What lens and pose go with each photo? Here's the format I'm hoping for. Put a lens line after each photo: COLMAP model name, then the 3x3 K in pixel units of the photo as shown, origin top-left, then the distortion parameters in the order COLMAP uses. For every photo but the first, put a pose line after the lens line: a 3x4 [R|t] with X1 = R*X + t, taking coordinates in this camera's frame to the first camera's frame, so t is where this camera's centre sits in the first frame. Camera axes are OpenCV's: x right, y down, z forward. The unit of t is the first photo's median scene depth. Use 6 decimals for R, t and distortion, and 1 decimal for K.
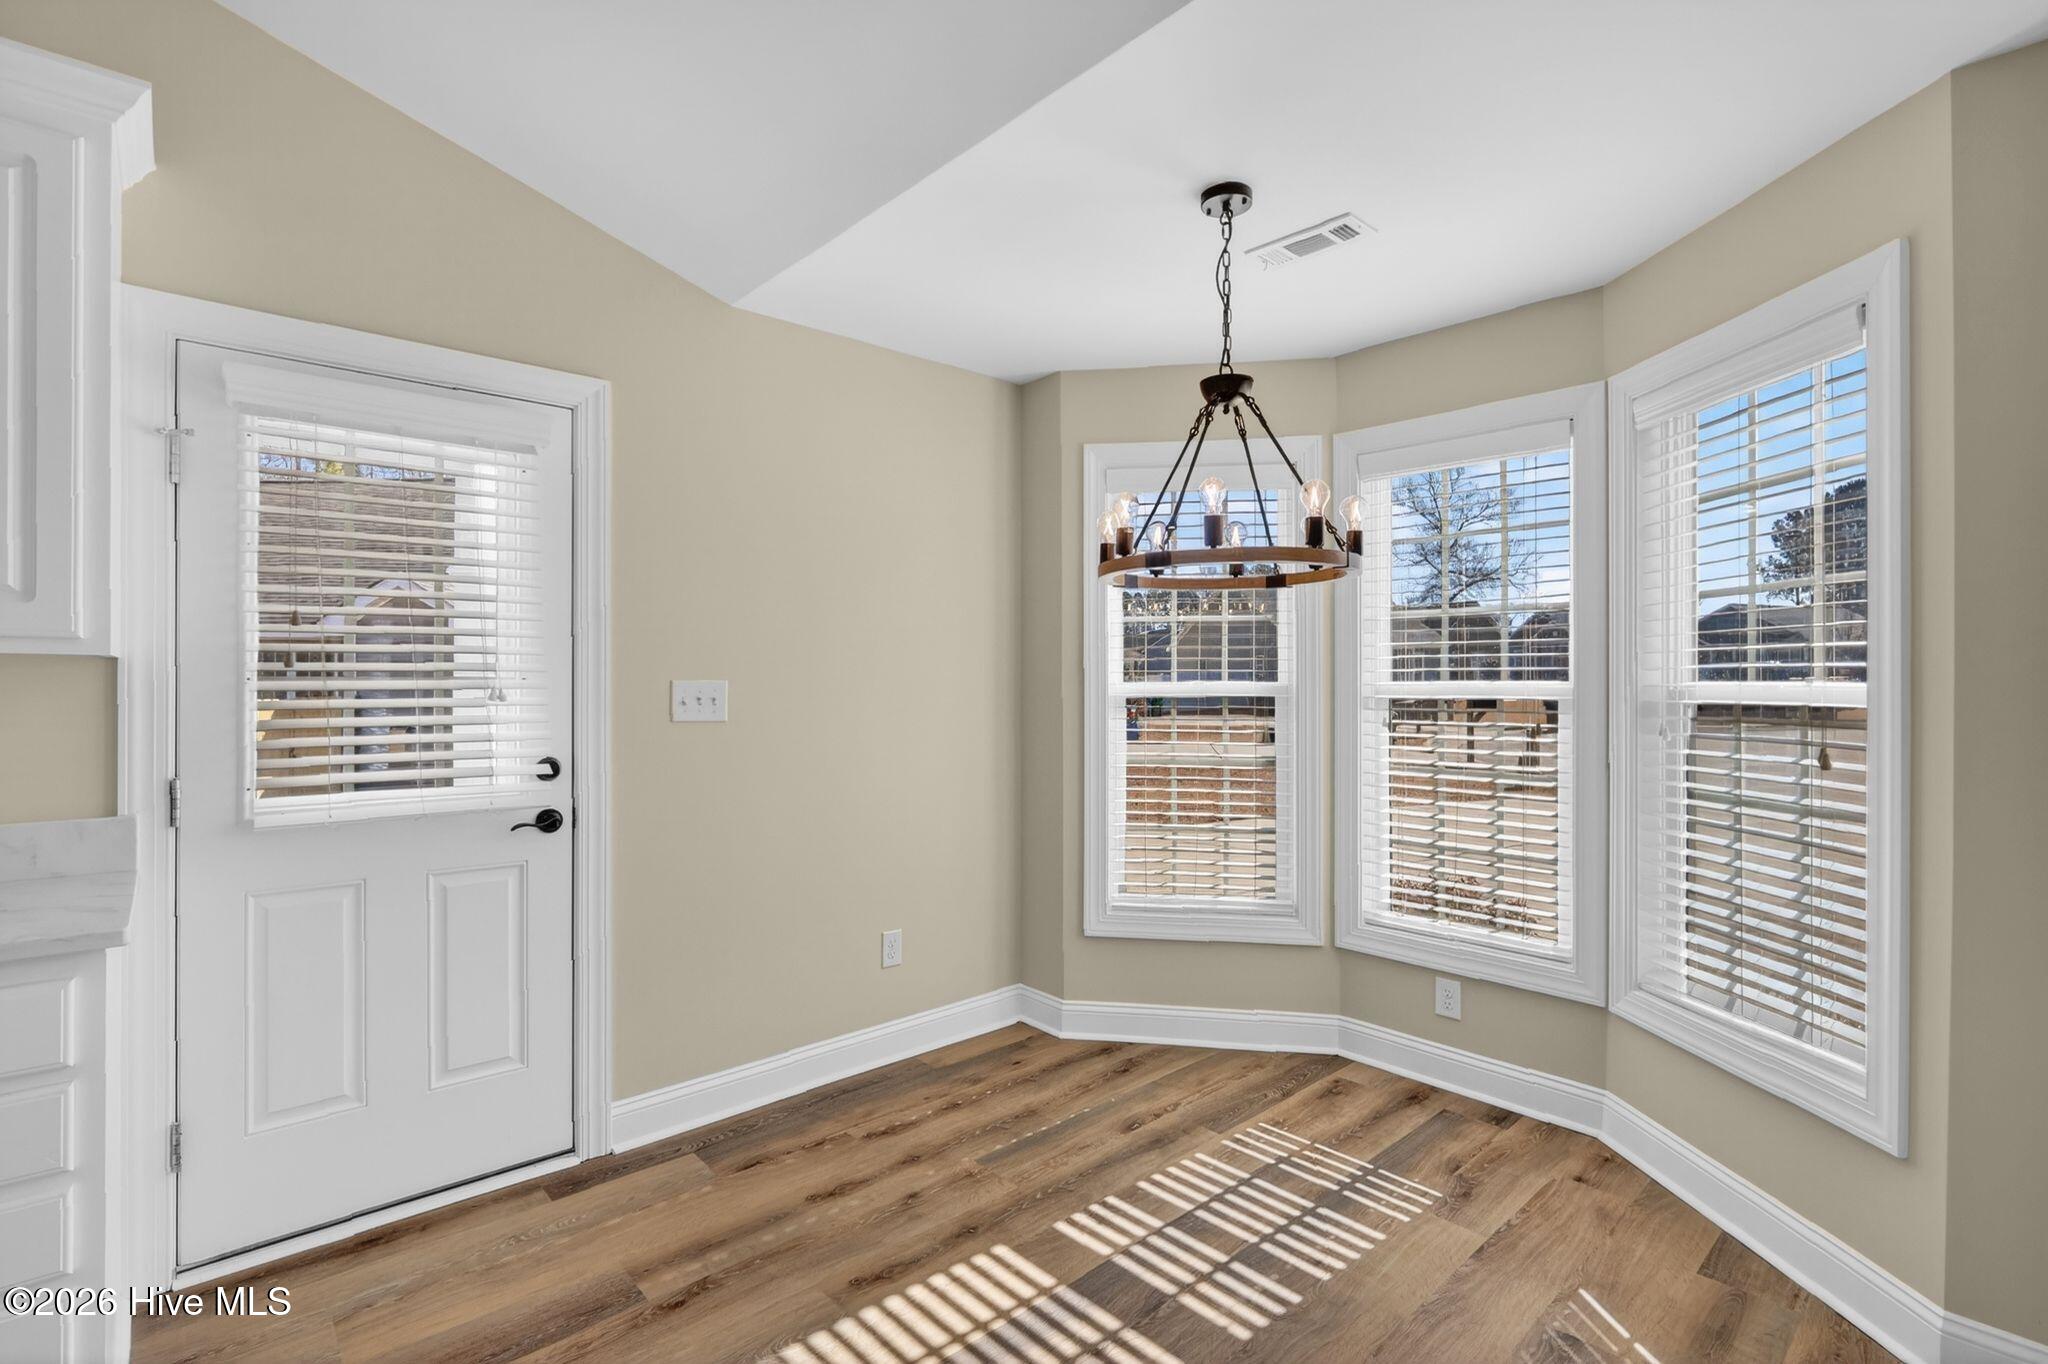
lens RADIAL K [[945.4, 0, 1019.7], [0, 945.4, 681.6], [0, 0, 1]] dist [-0.010803, 0.000884]
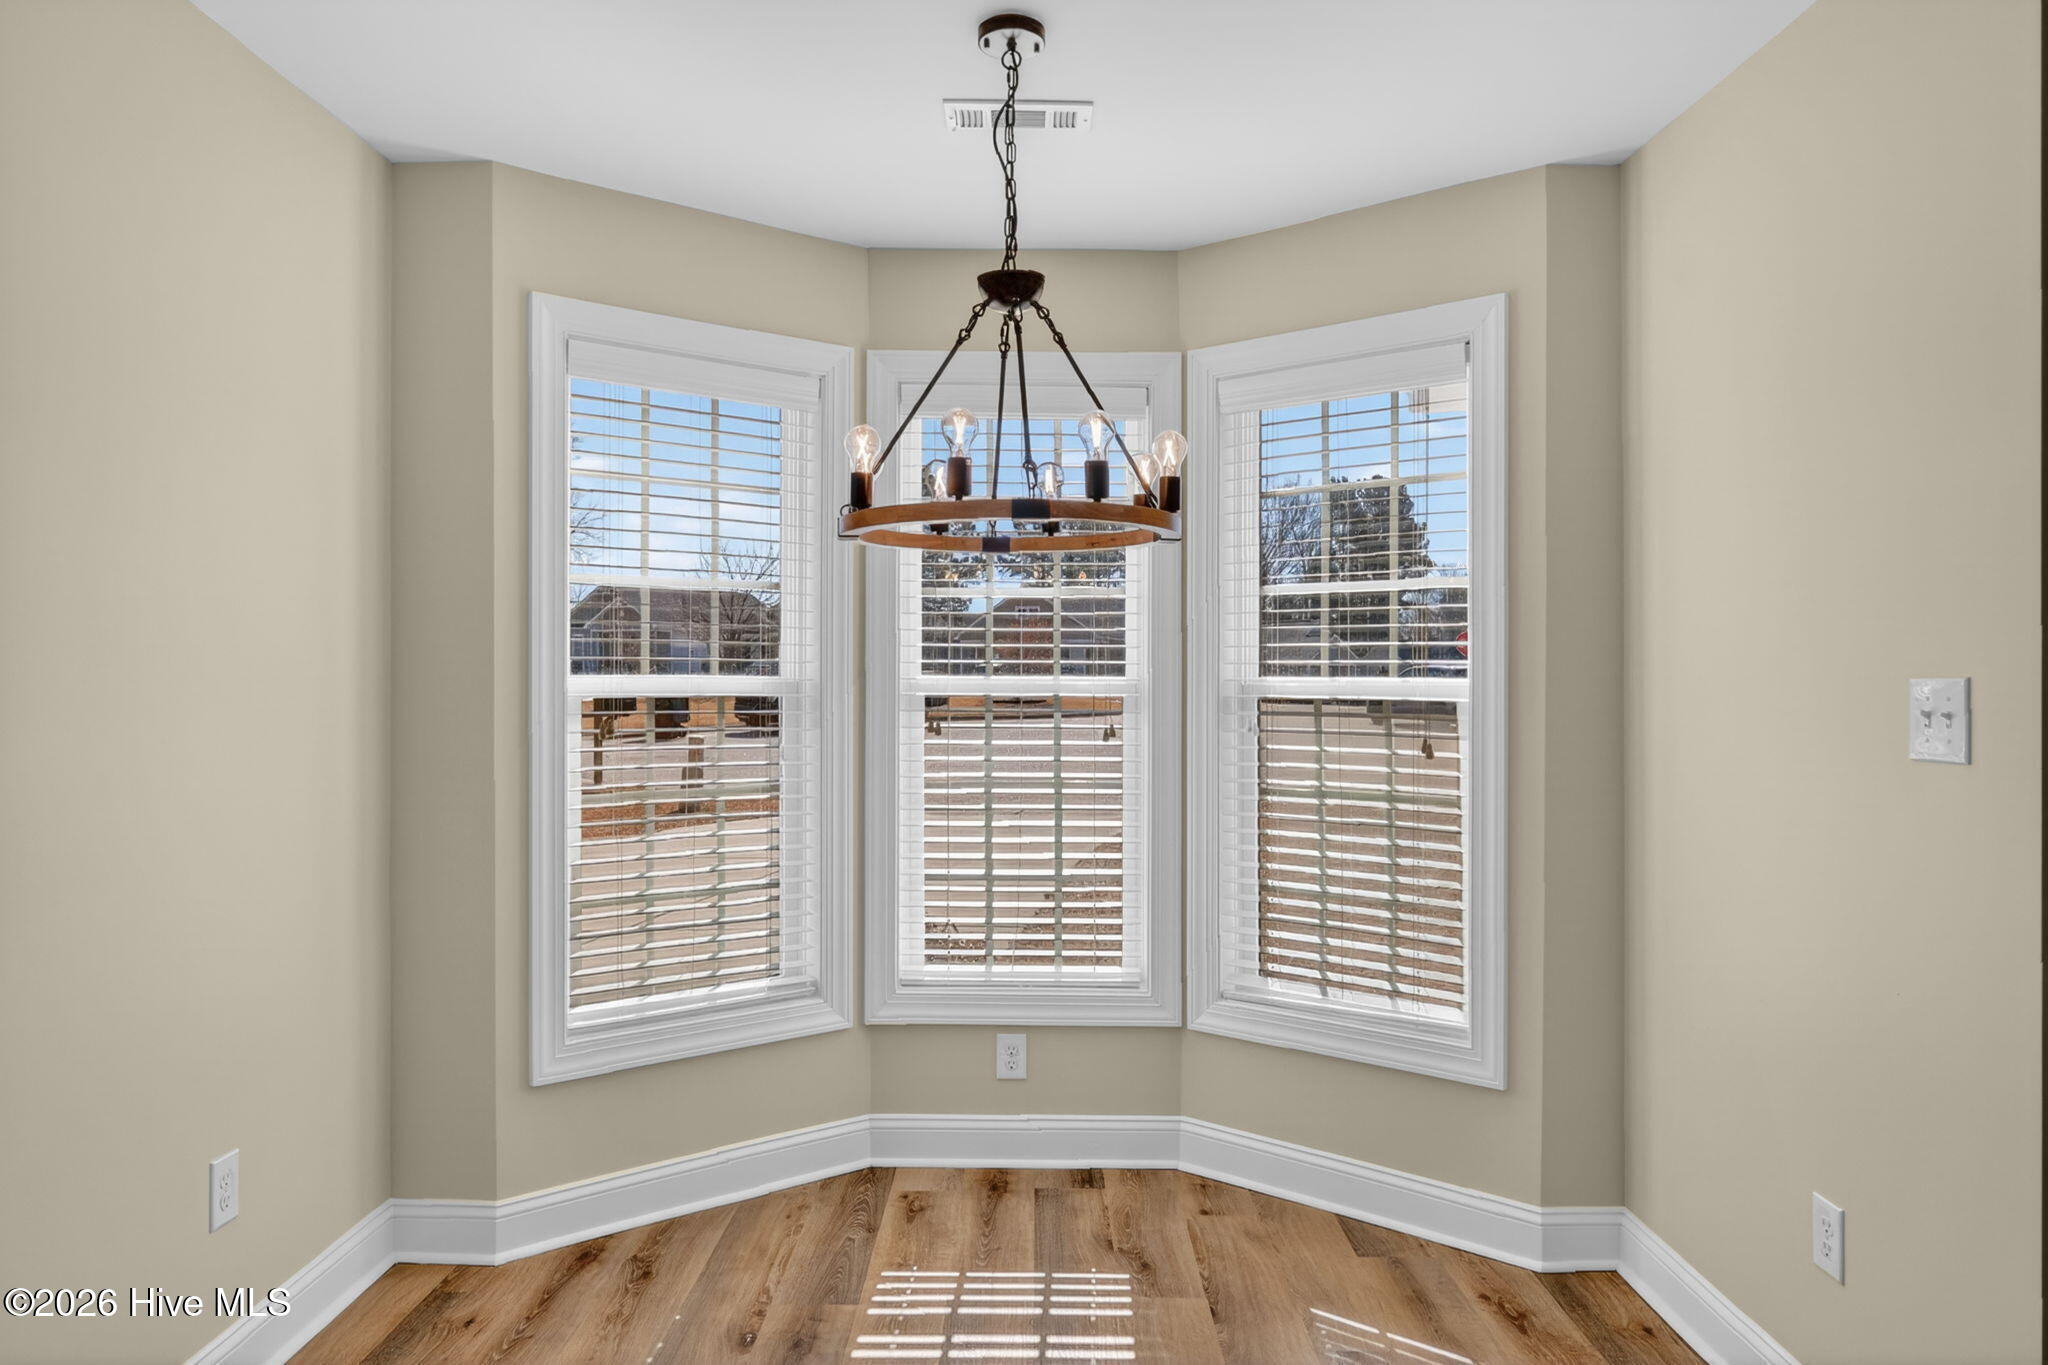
lens RADIAL K [[1333.2, 0, 1024.4], [0, 1333.2, 675.7], [0, 0, 1]] dist [-0.010782, -0.002185]
pose [[0.675871, 0.001628, 0.737018, -0.457850], [-0.002007, 0.999998, -0.000368, 0.000291], [-0.737017, -0.001230, 0.675873, 0.225883]]
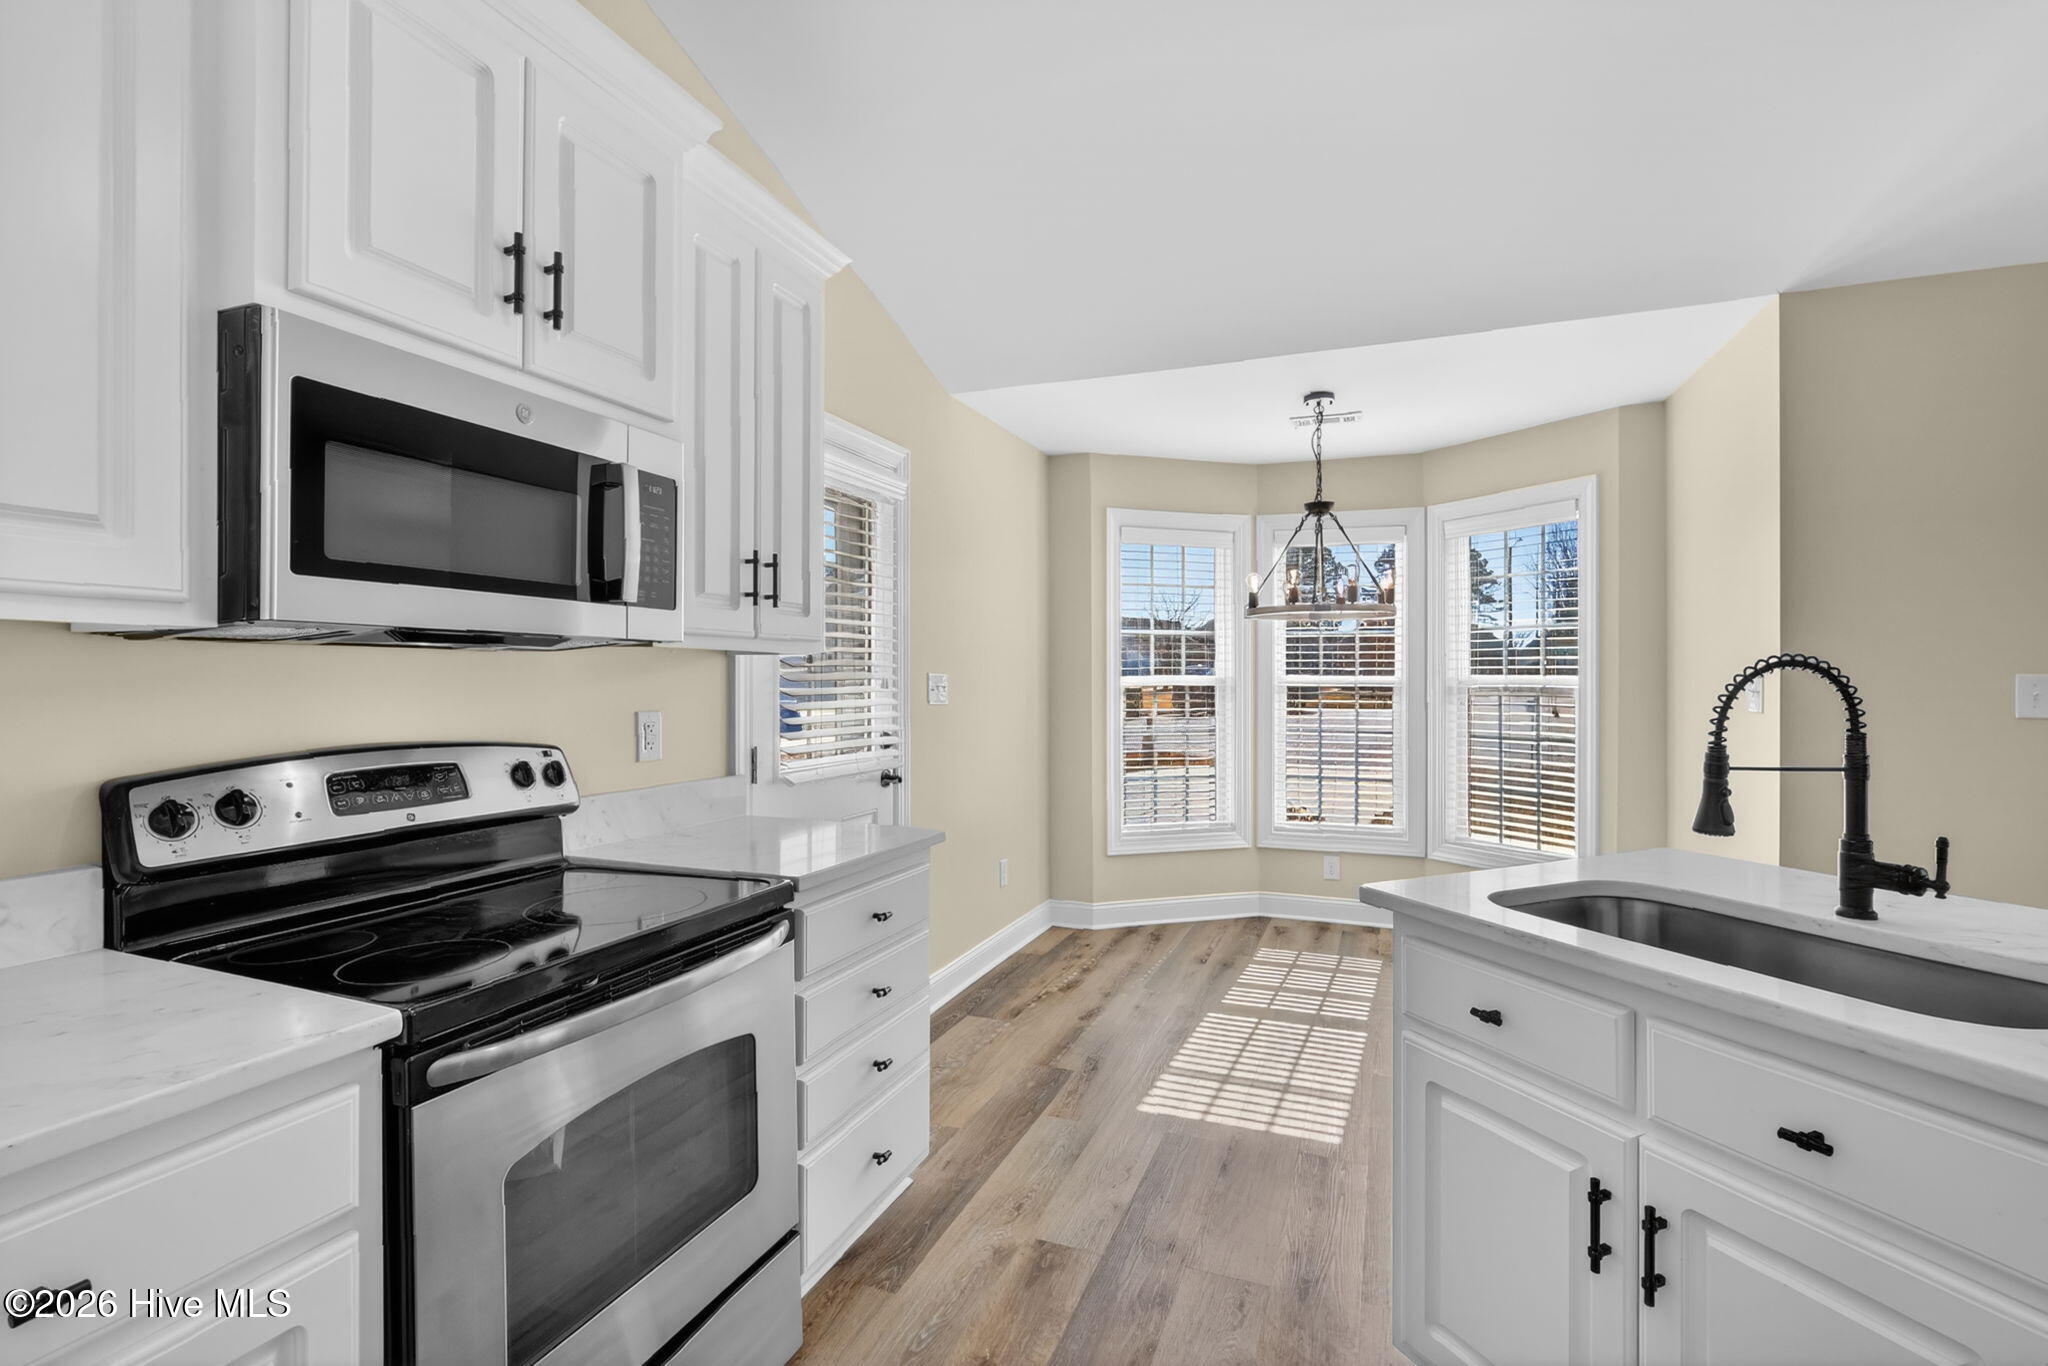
lens RADIAL K [[945.4, 0, 1019.7], [0, 945.4, 682.6], [0, 0, 1]] dist [-0.010803, 0.000884]
pose [[0.896317, -0.002082, 0.443410, -0.871318], [0.000021, 0.999989, 0.004654, 0.004761], [-0.443414, -0.004162, 0.896307, -0.269468]]
